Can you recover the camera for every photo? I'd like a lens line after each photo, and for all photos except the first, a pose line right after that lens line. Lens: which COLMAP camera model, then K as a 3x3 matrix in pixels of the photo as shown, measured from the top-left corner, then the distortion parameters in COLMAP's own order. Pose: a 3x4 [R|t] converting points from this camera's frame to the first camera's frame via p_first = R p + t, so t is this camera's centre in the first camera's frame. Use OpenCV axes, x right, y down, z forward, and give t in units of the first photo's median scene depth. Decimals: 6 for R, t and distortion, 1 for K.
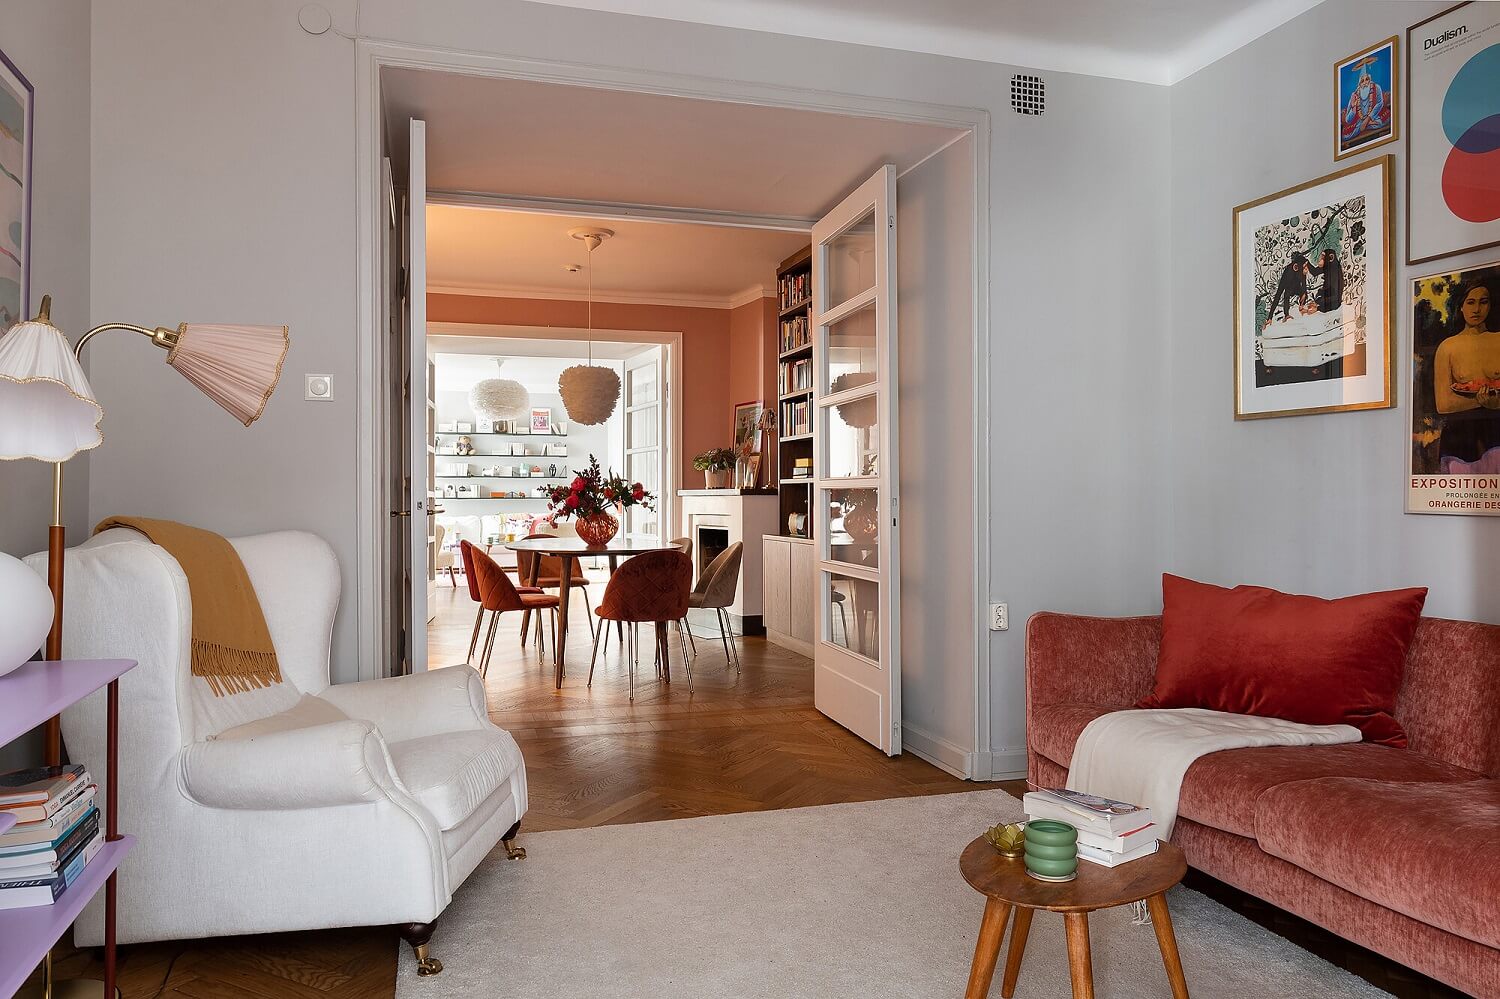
lens RADIAL K [[1017.1, 0, 754.0], [0, 1017.1, 490.8], [0, 0, 1]] dist [-0.000113, -0.004216]
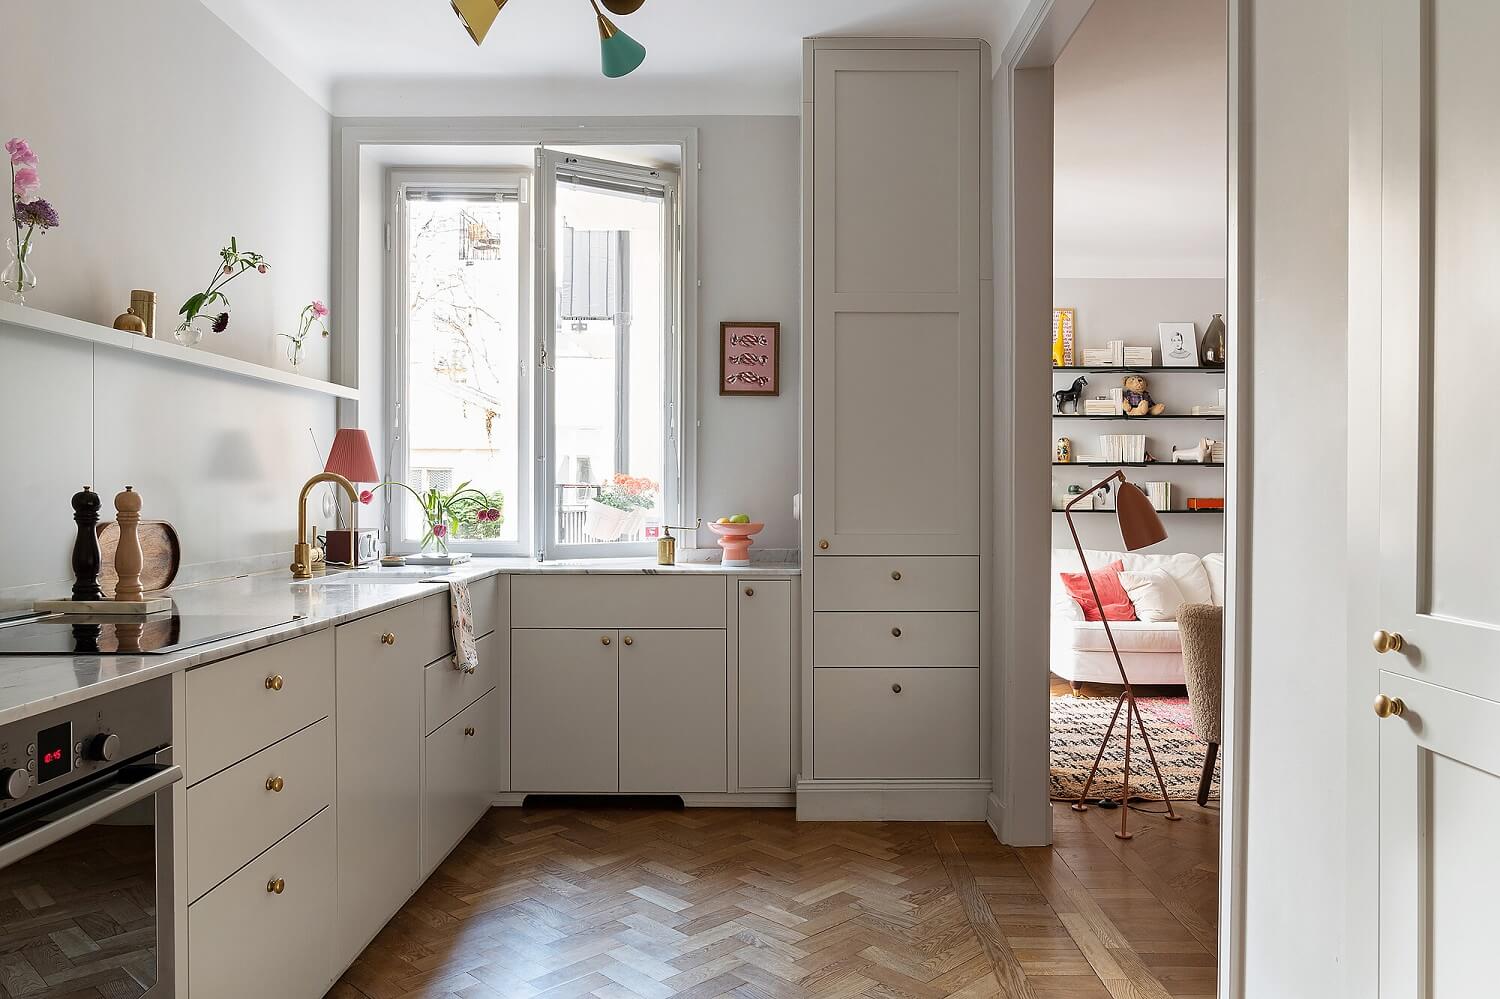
lens RADIAL K [[1017.1, 0, 790.2], [0, 1017.1, 520.0], [0, 0, 1]] dist [-0.000113, -0.004216]
pose [[0.942996, 0.008600, -0.332693, -0.452908], [0.000793, 0.999605, 0.028089, -0.002855], [0.332803, -0.026751, 0.942617, 0.835666]]
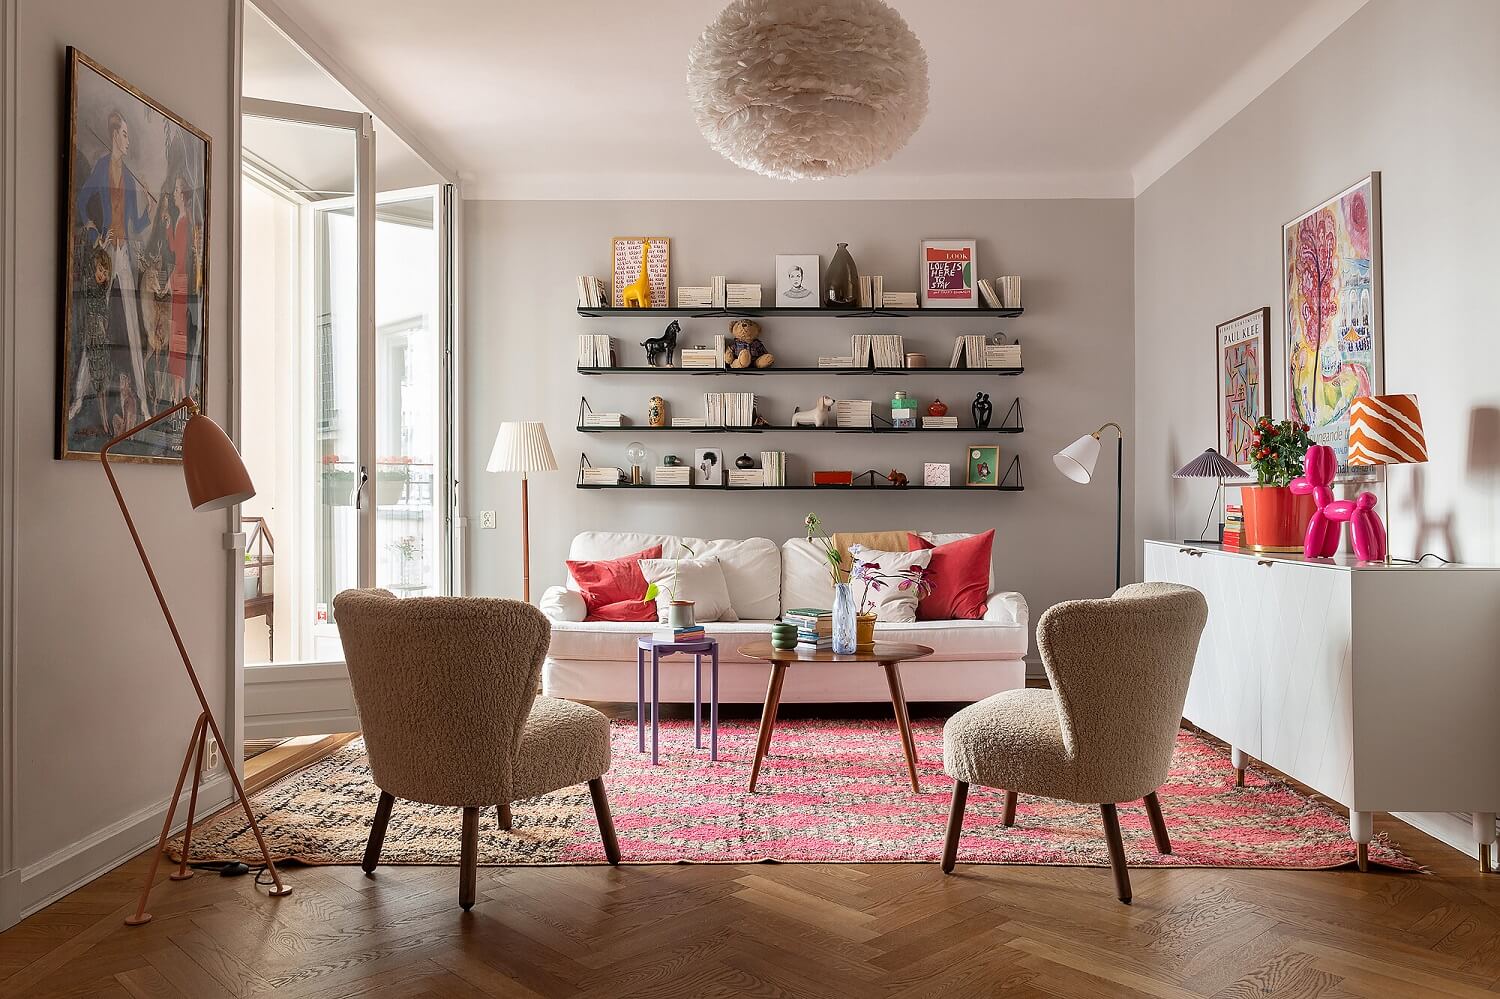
lens RADIAL K [[1118.5, 0, 746.4], [0, 1118.5, 502.7], [0, 0, 1]] dist [-0.007506, 0.008422]
pose [[0.938113, 0.005003, -0.346292, -0.232090], [-0.000794, 0.999924, 0.012296, 0.012864], [0.346327, -0.011261, 0.938046, 1.002004]]
